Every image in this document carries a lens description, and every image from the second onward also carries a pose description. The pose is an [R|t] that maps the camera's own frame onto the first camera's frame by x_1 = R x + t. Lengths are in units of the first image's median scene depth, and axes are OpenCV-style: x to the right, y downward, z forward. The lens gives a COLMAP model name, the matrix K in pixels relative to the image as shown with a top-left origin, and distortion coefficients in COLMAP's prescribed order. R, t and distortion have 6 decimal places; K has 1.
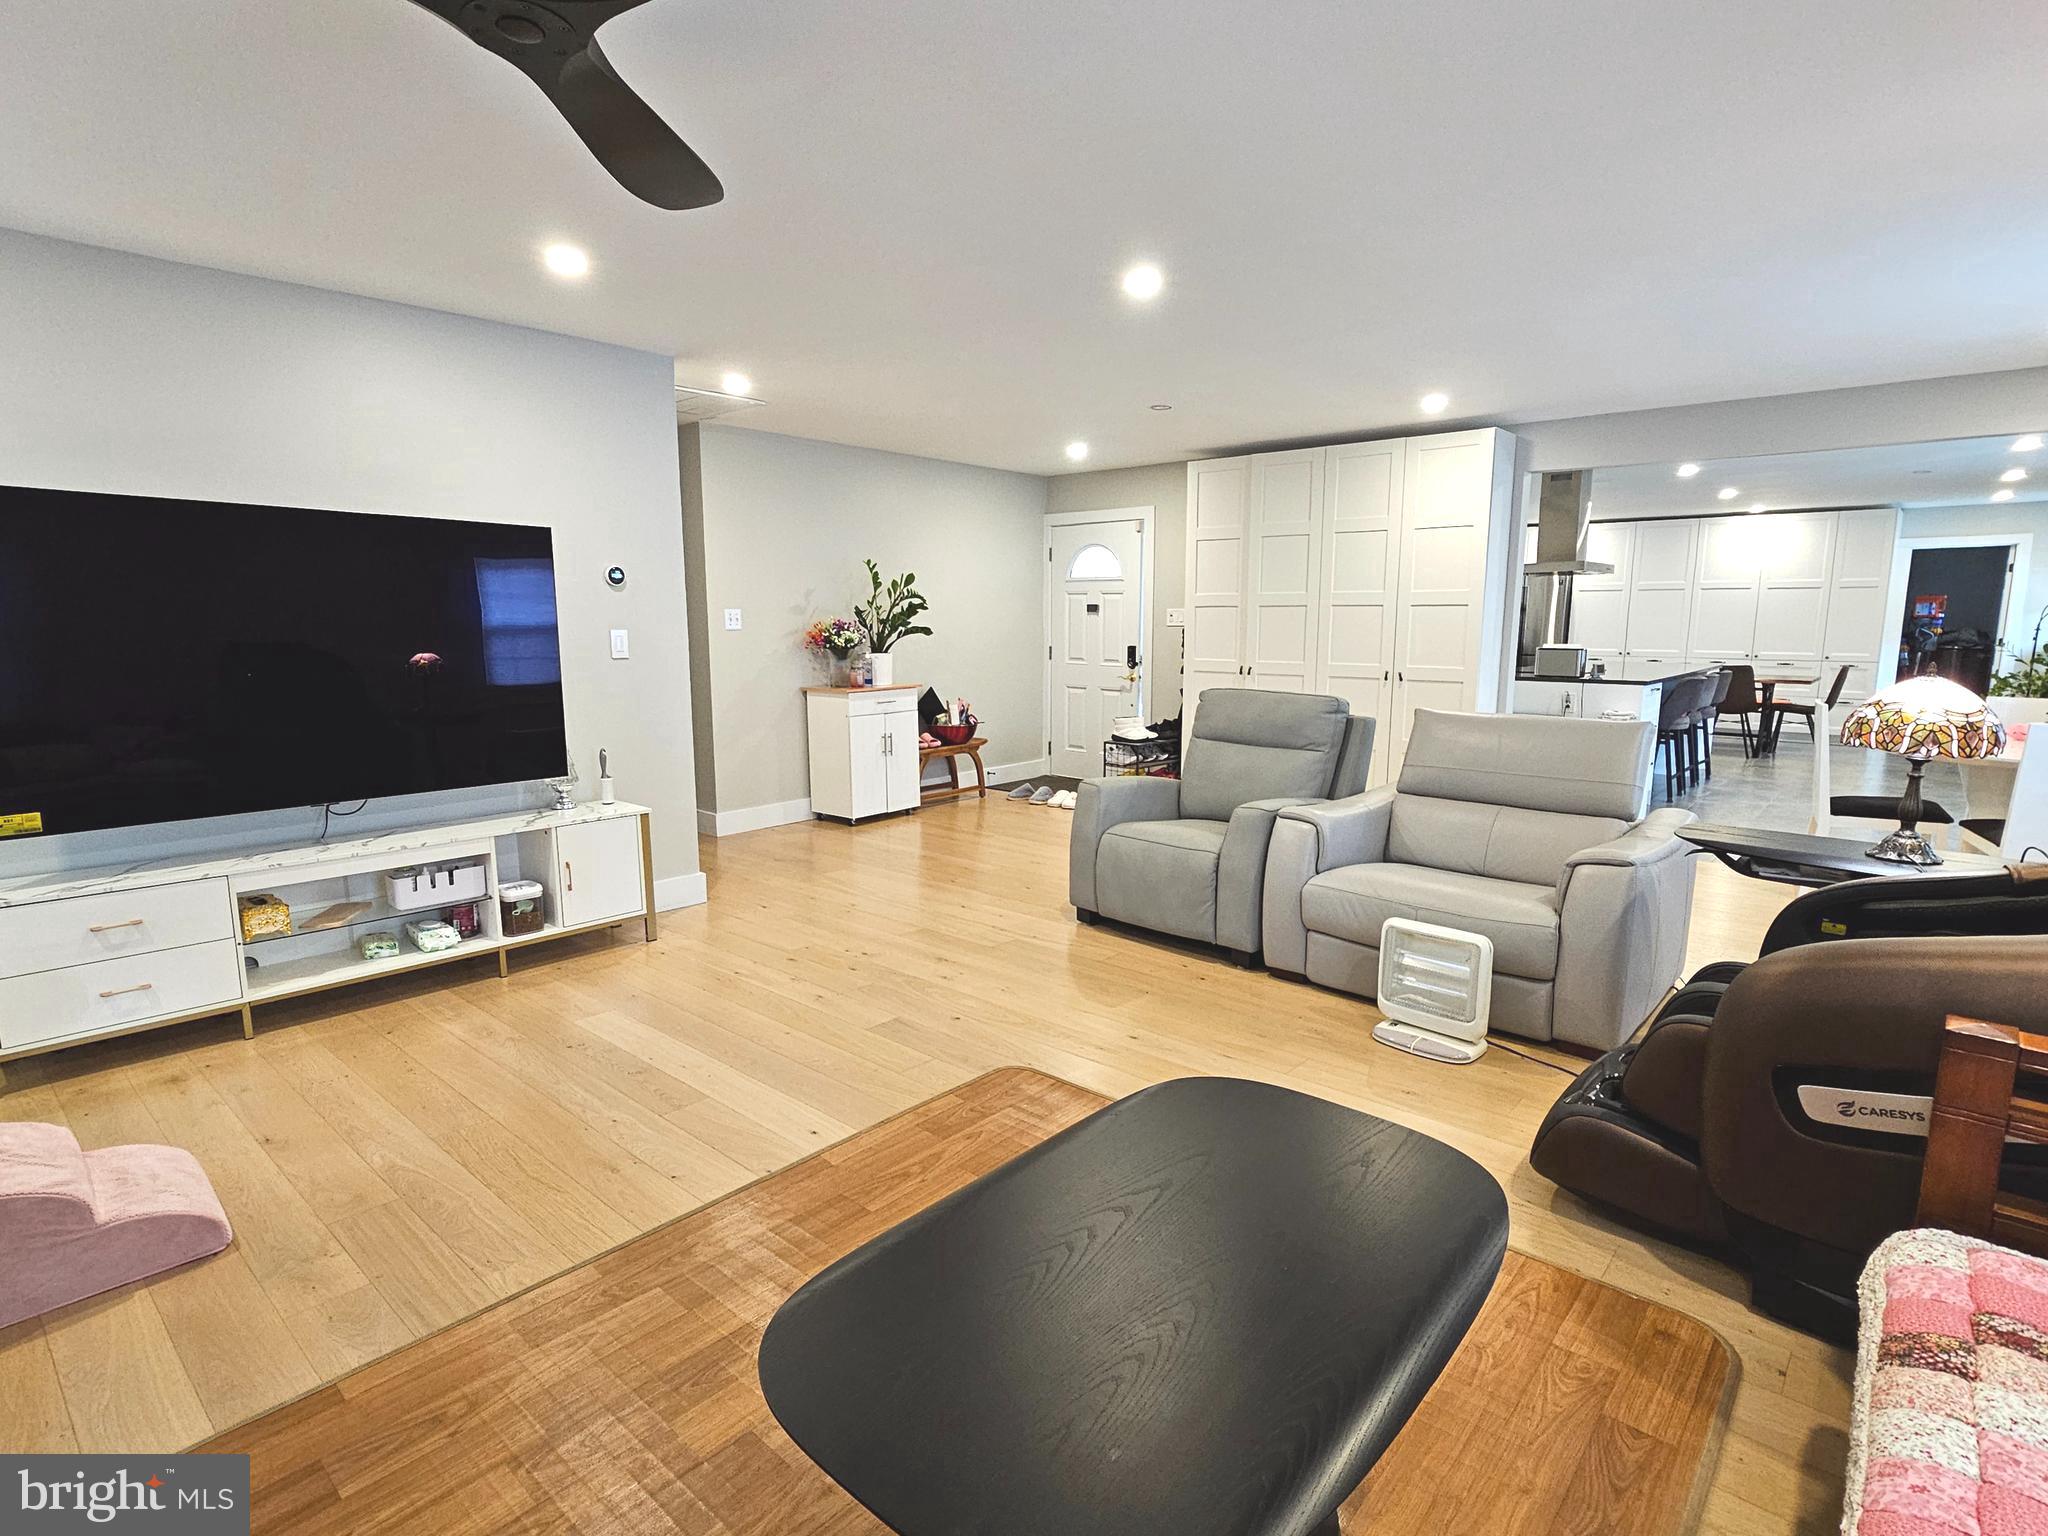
lens RADIAL K [[1044.9, 0, 1020.8], [0, 1044.9, 779.2], [0, 0, 1]] dist [-0.005751, 0.001418]
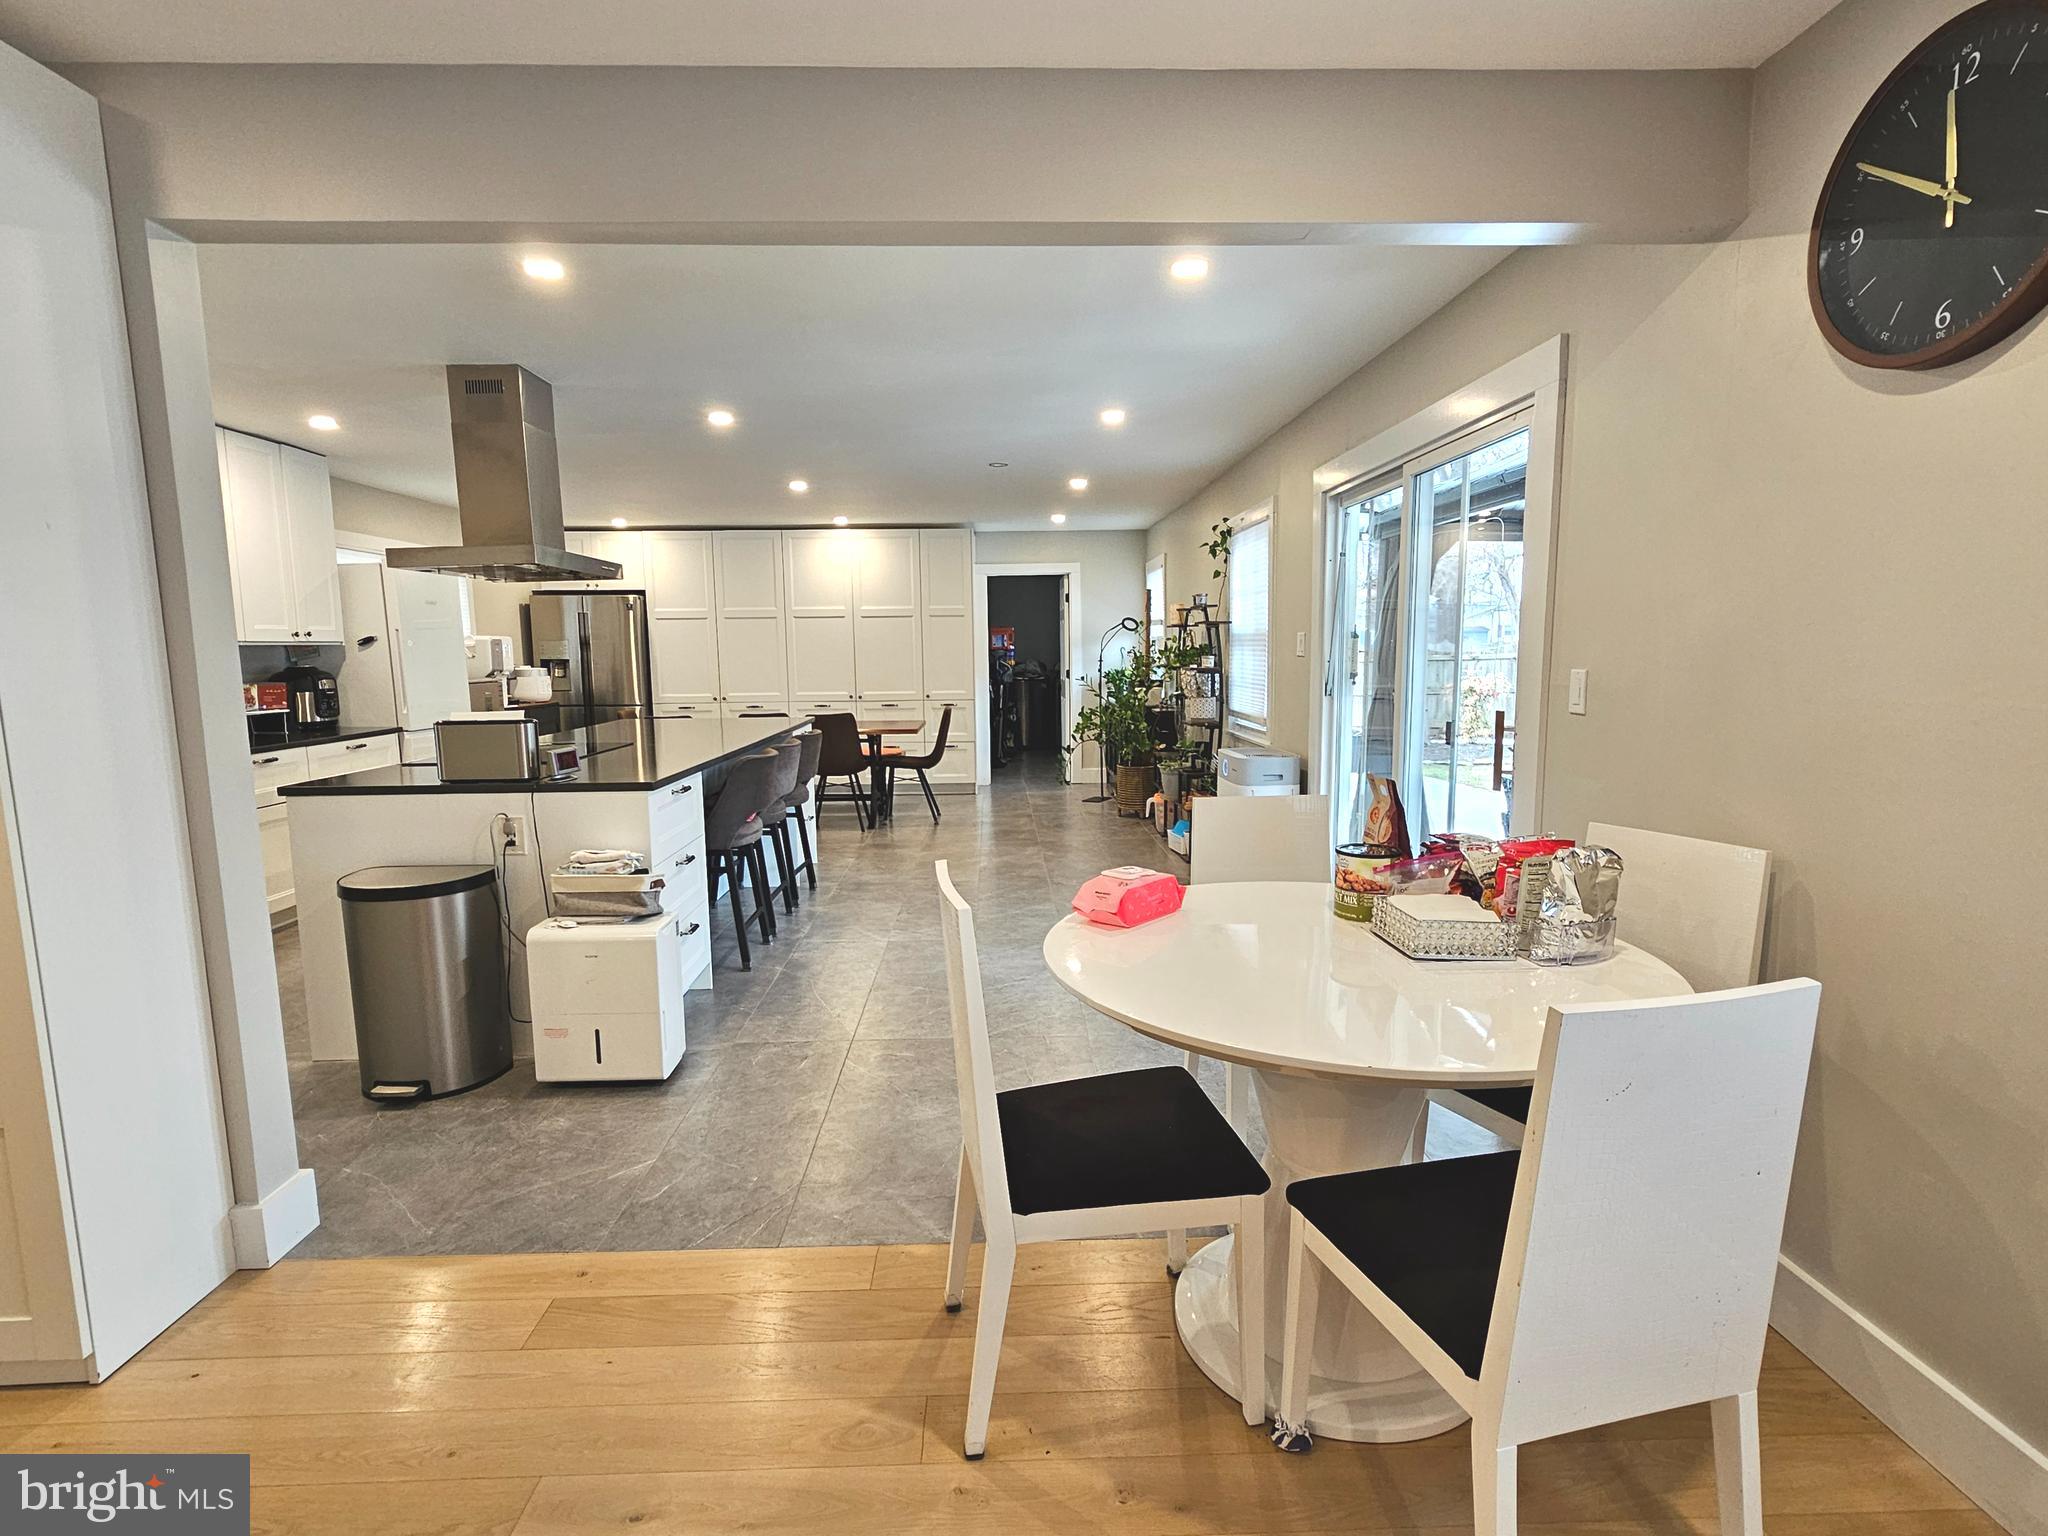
lens RADIAL K [[1009.8, 0, 1016.1], [0, 1009.8, 775.4], [0, 0, 1]] dist [0.000321, 0.000219]
pose [[0.732864, -0.093420, 0.673931, 0.400882], [0.116672, 0.993112, 0.010789, -0.081427], [-0.670297, 0.070722, 0.738715, 0.525669]]
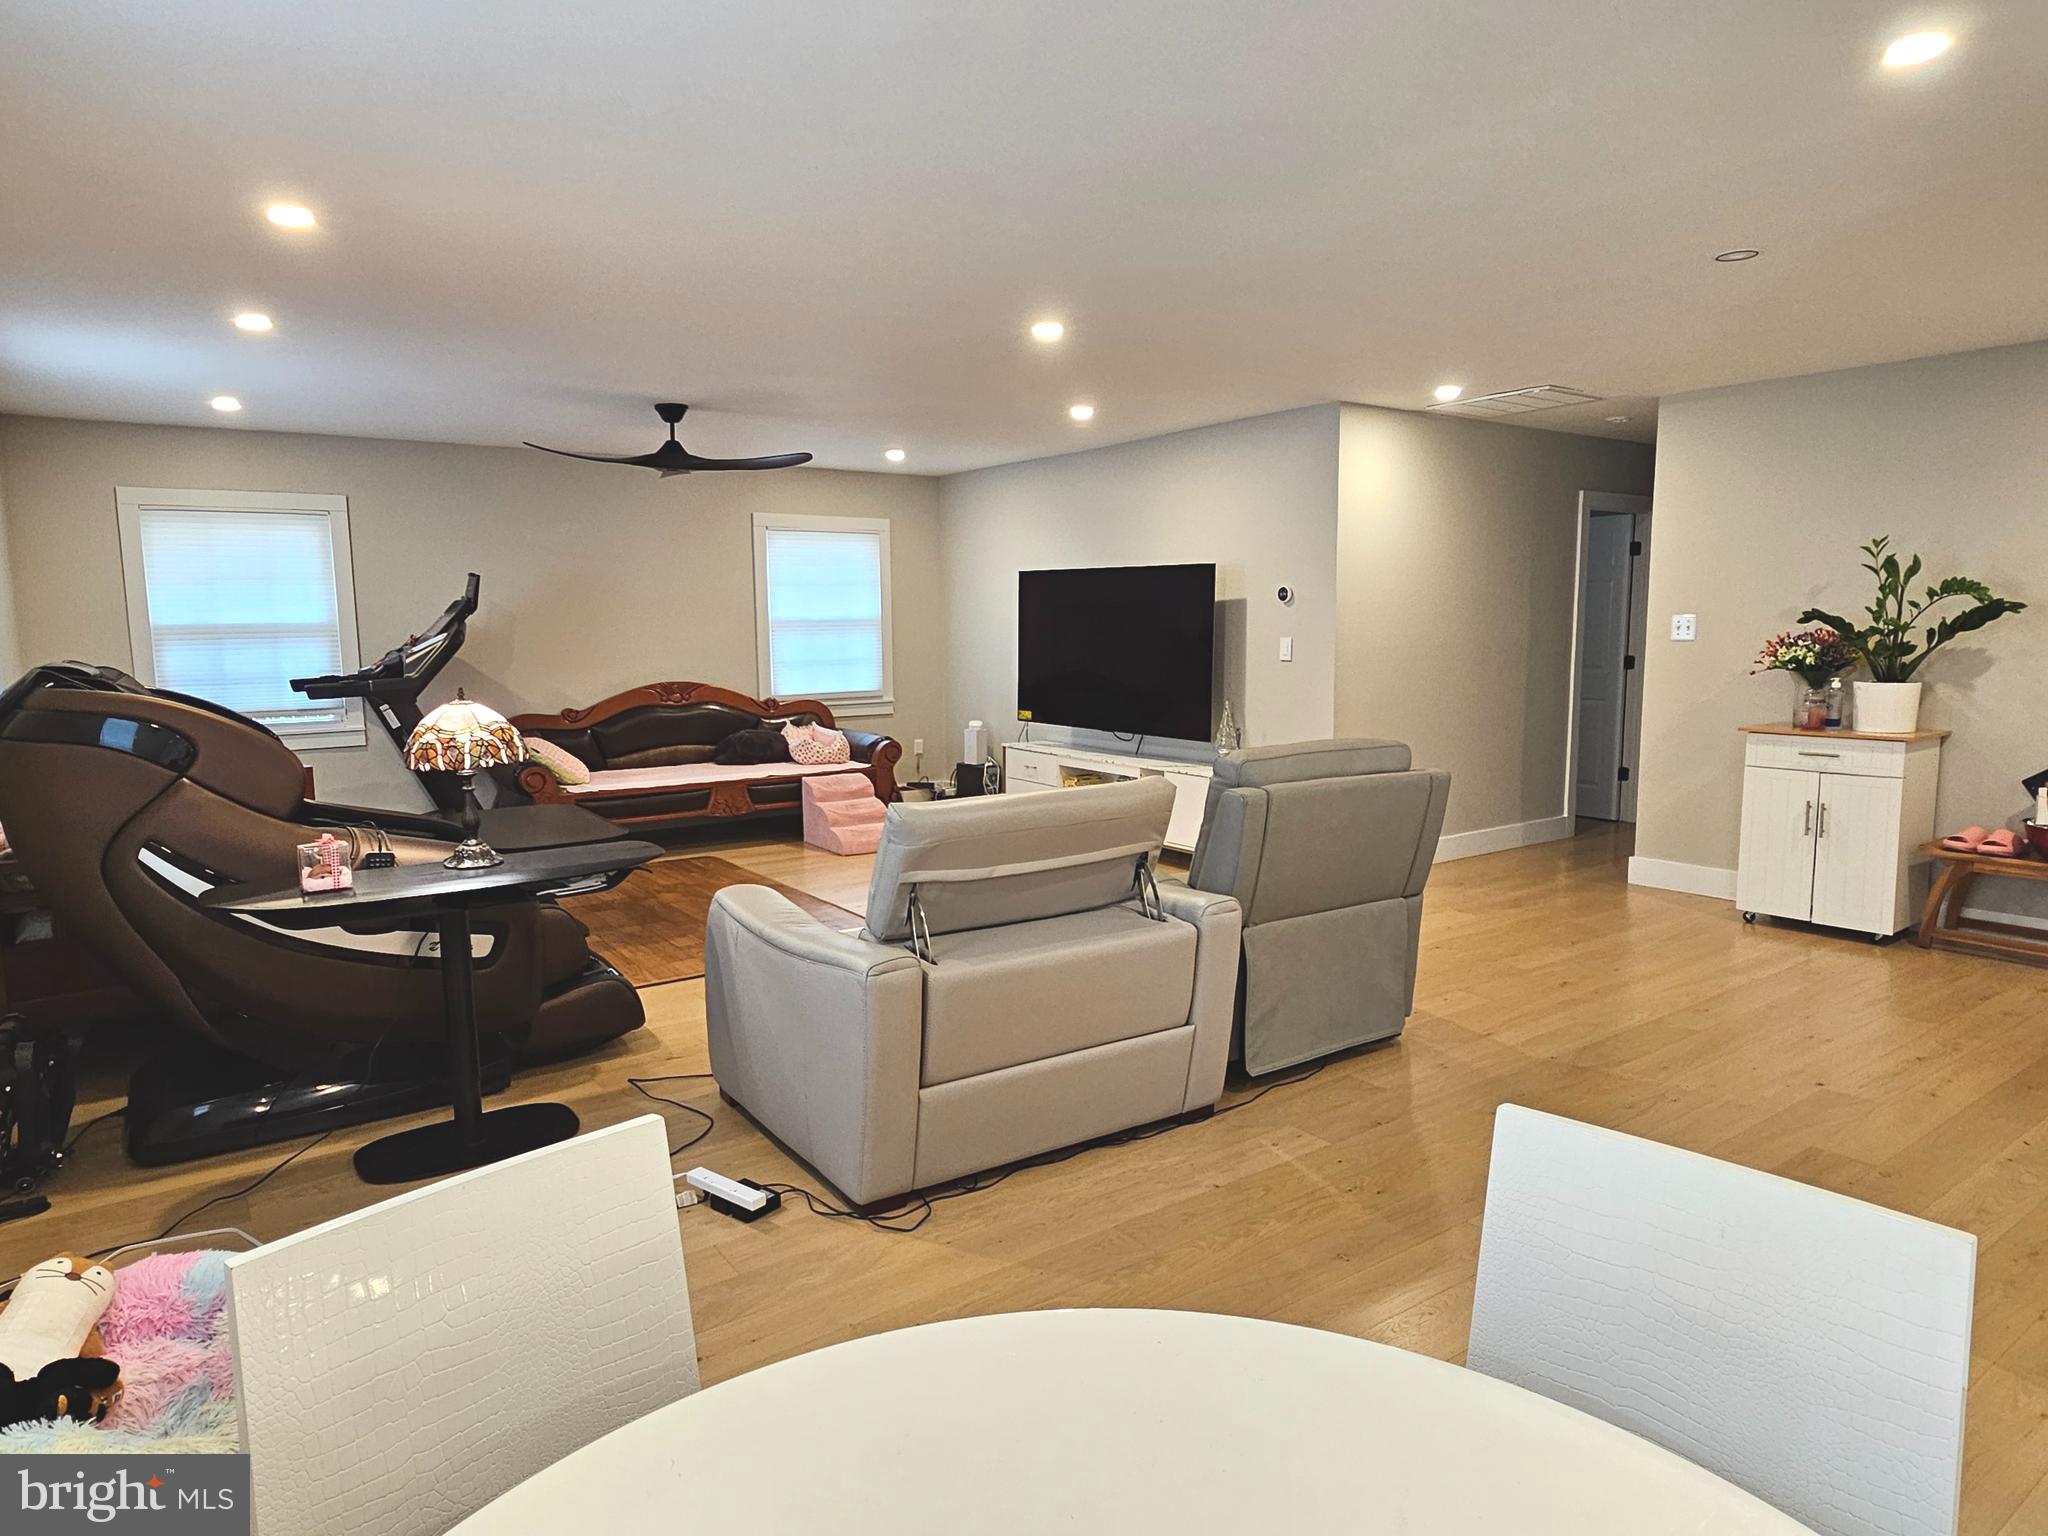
lens RADIAL K [[1214.2, 0, 1011.1], [0, 1214.2, 768.3], [0, 0, 1]] dist [-0.003555, 0.002244]
pose [[-0.230225, 0.123065, -0.965324, 0.718151], [-0.141241, 0.977242, 0.158270, -0.113675], [0.962833, 0.172781, -0.207604, 0.666454]]
